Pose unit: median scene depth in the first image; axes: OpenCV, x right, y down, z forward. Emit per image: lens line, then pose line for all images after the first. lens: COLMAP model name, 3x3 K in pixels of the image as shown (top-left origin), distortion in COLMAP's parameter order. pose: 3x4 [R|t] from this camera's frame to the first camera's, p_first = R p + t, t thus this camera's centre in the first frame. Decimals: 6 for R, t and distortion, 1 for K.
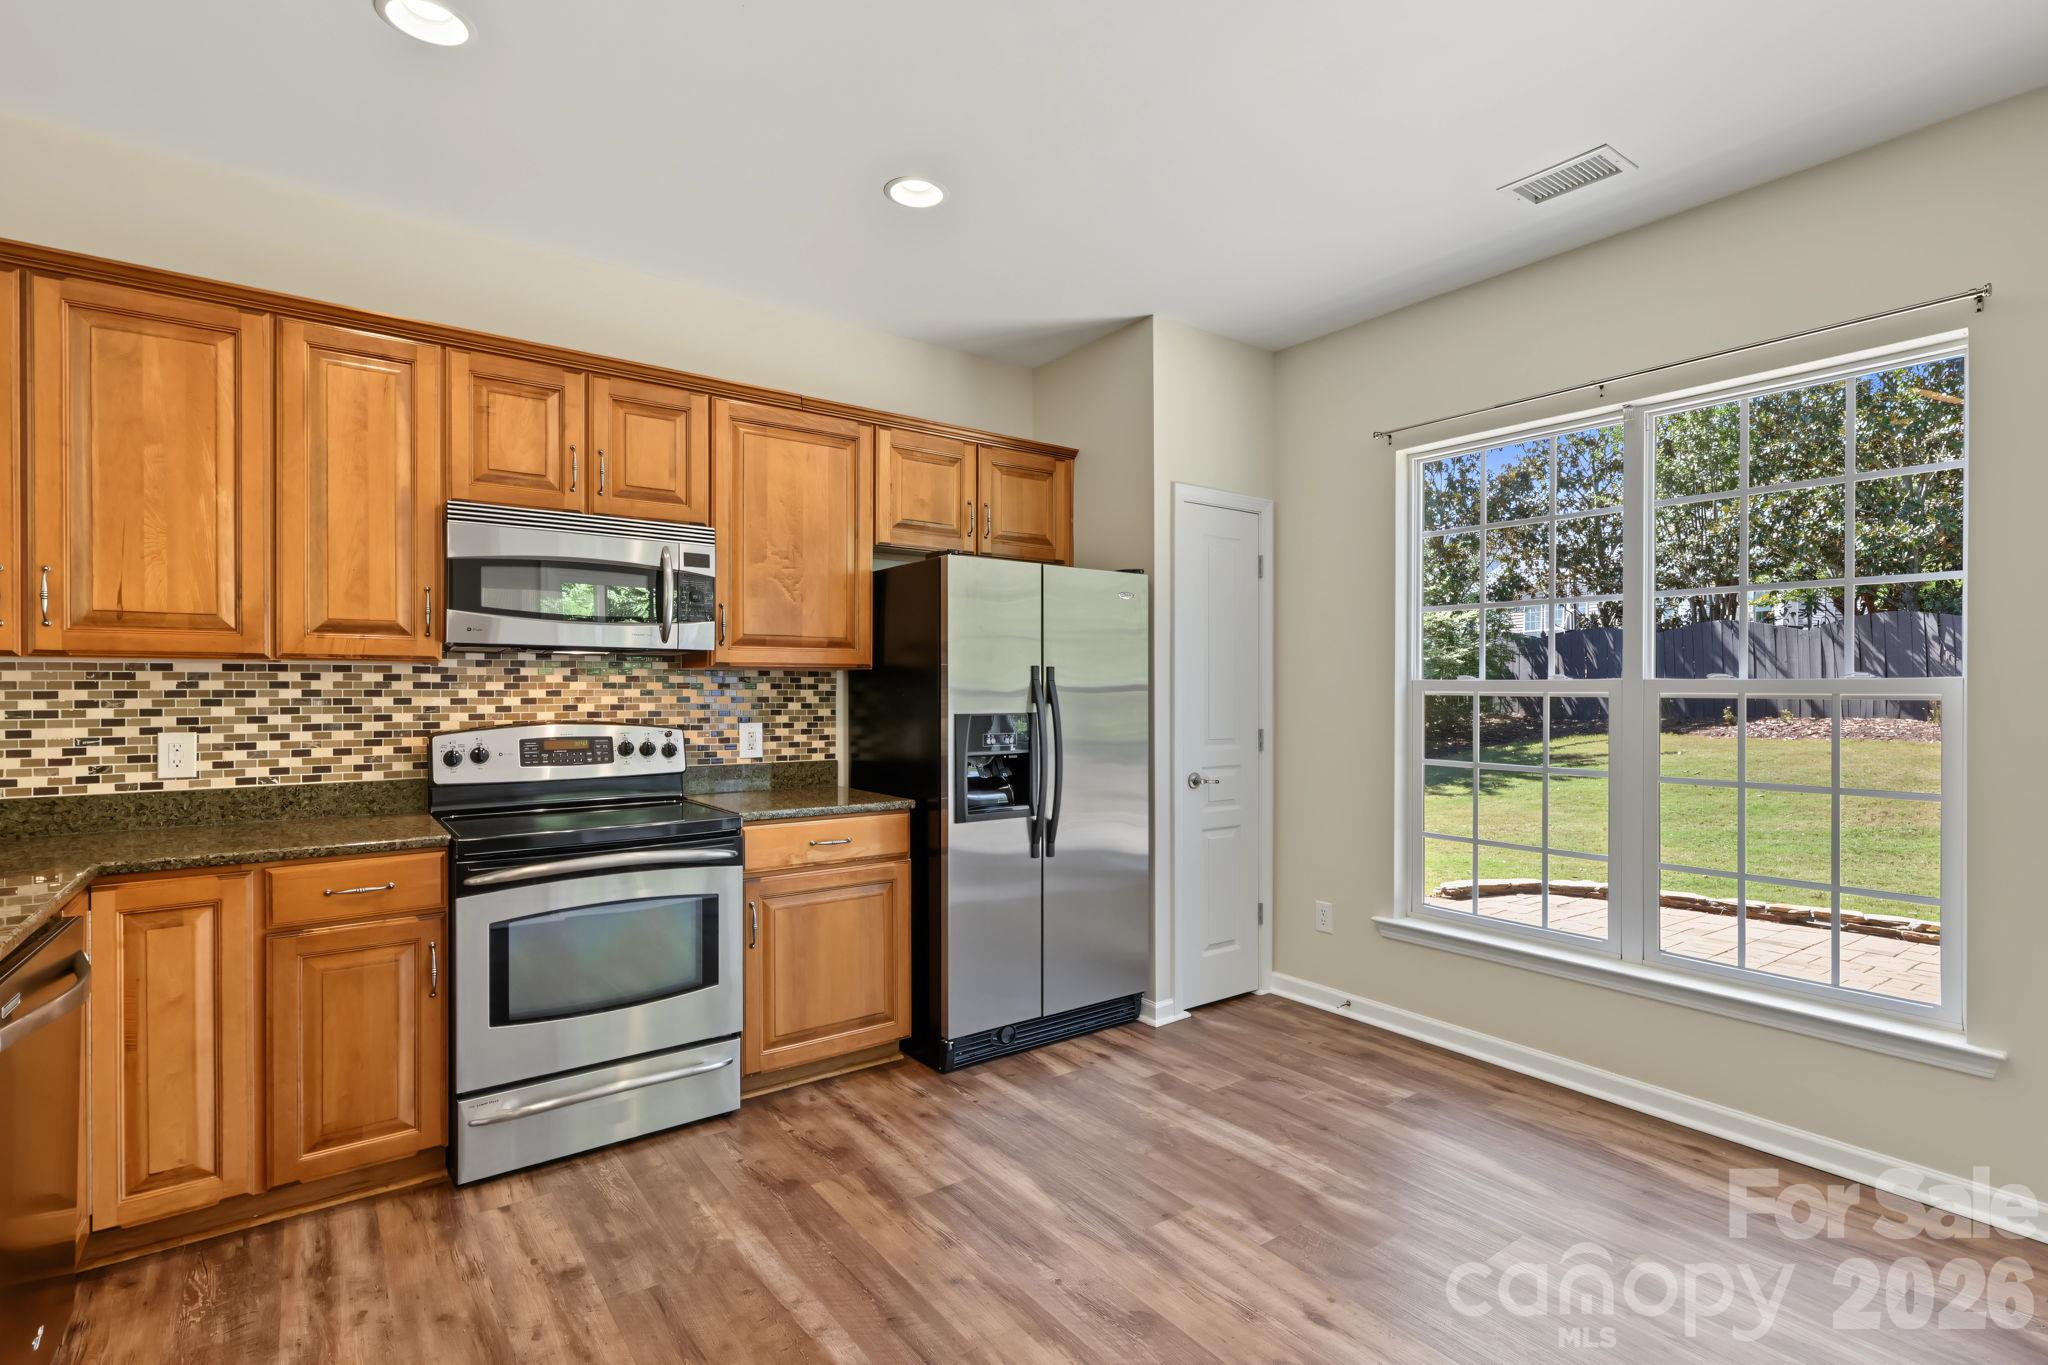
lens RADIAL K [[969.6, 0, 1038.9], [0, 969.6, 682.9], [0, 0, 1]] dist [0.001449, -0.000014]
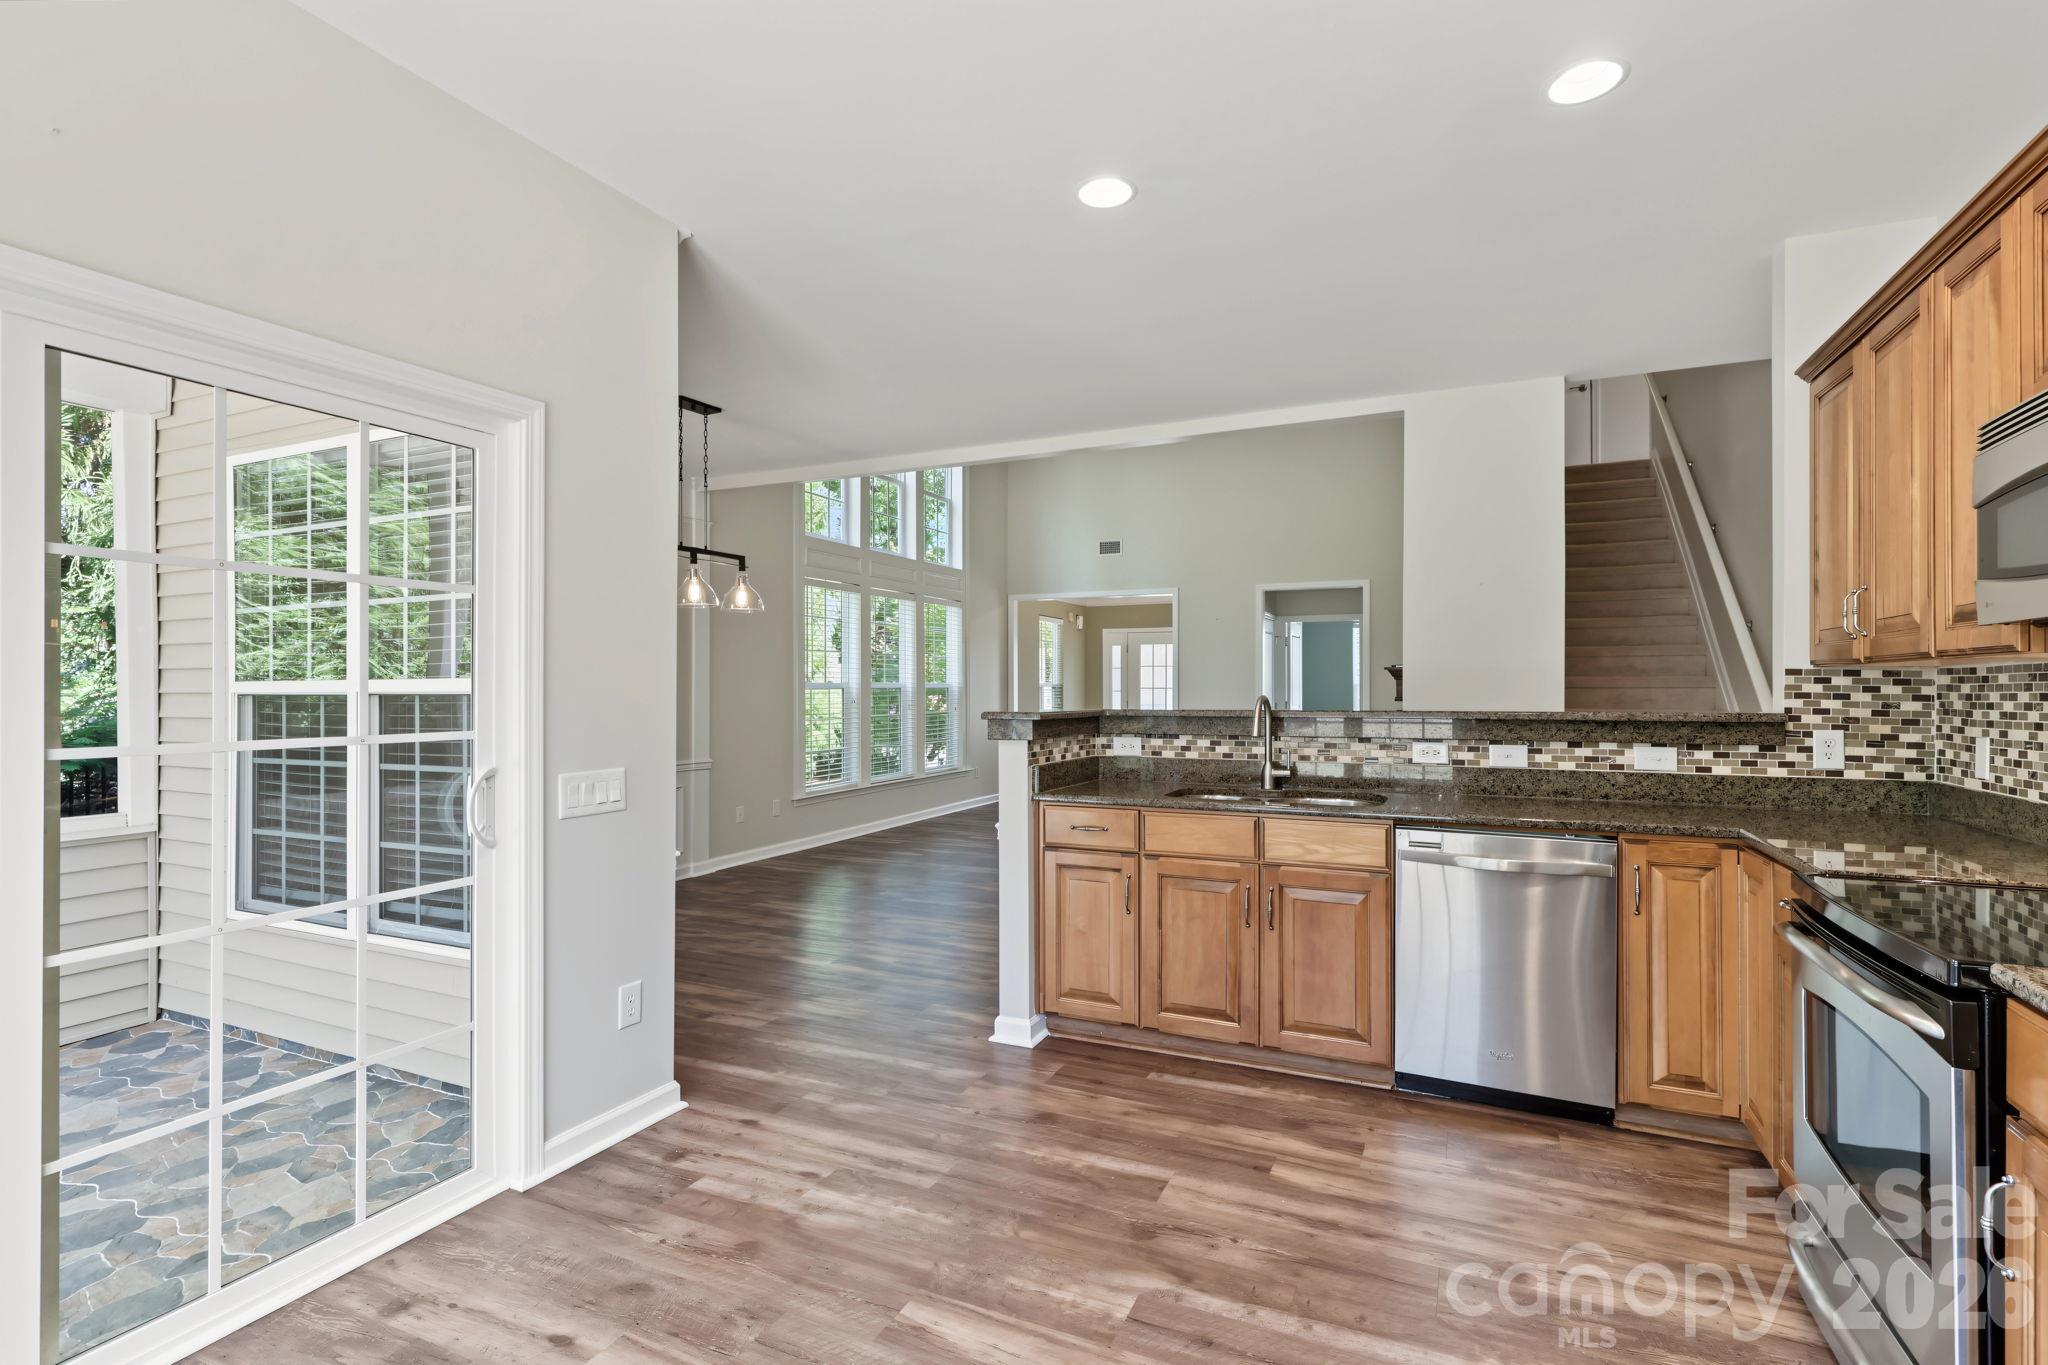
lens RADIAL K [[969.6, 0, 1024.9], [0, 969.6, 684.3], [0, 0, 1]] dist [0.001449, -0.000014]
pose [[-0.882776, -0.003865, -0.469778, 0.299053], [-0.000697, 0.999976, -0.006917, 0.005586], [0.469793, -0.005778, -0.882758, 1.136346]]
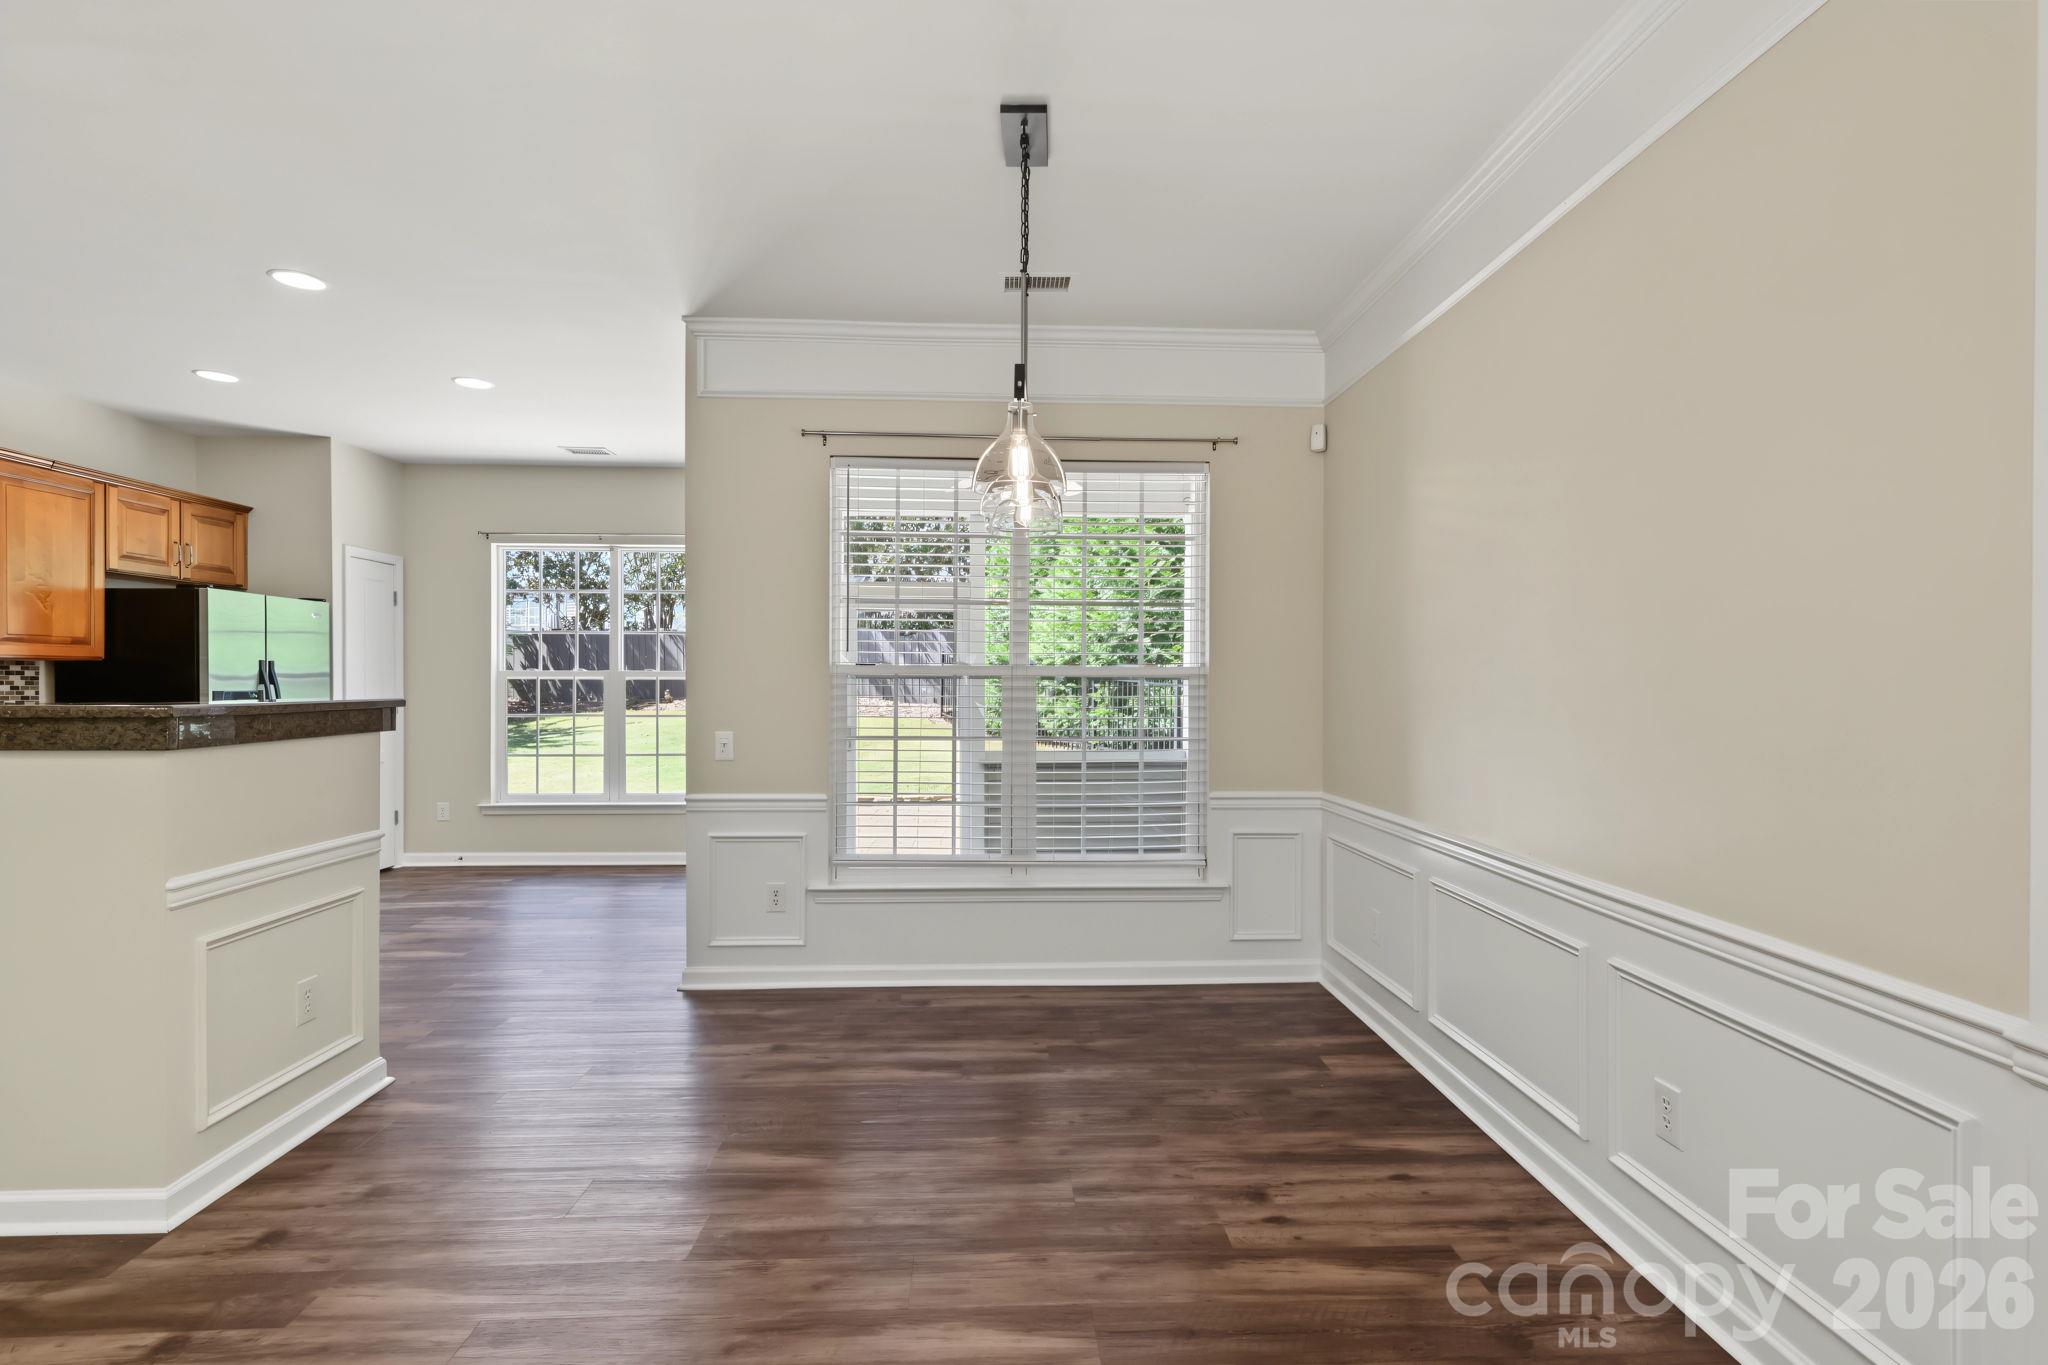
lens RADIAL K [[969.6, 0, 1031.7], [0, 969.6, 693.3], [0, 0, 1]] dist [0.001449, -0.000014]
pose [[0.566764, -0.014241, 0.823757, -0.766446], [-0.002753, 0.999812, 0.019179, 0.003592], [-0.823876, -0.013138, 0.566618, -1.185900]]
